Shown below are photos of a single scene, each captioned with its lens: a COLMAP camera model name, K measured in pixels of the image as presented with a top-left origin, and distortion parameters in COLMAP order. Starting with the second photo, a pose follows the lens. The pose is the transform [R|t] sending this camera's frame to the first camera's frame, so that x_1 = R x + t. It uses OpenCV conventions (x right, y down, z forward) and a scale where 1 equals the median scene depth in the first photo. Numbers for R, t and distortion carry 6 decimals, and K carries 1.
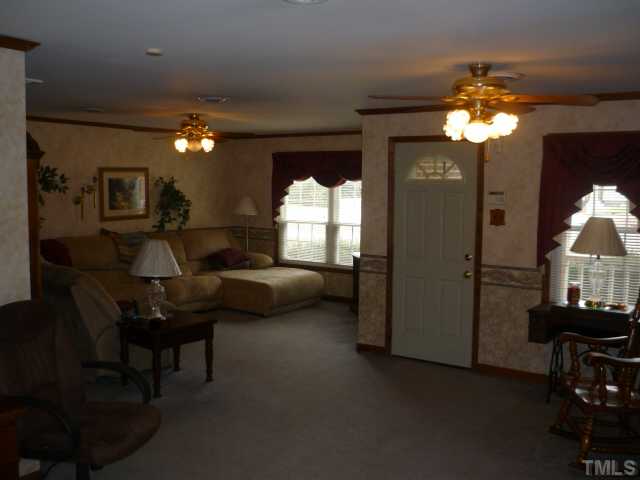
lens RADIAL K [[653.4, 0, 320.0], [0, 653.4, 240.0], [0, 0, 1]] dist [0.004472, 0.004167]
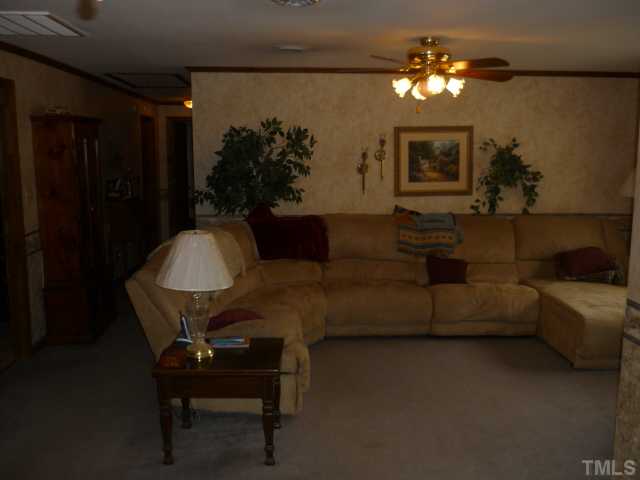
lens RADIAL K [[653.4, 0, 320.0], [0, 653.4, 240.0], [0, 0, 1]] dist [0.004472, 0.004167]
pose [[0.643624, 0.103298, -0.758339, 0.202787], [-0.065165, 0.994648, 0.080180, -0.032967], [0.762563, -0.002189, 0.646910, 0.417441]]
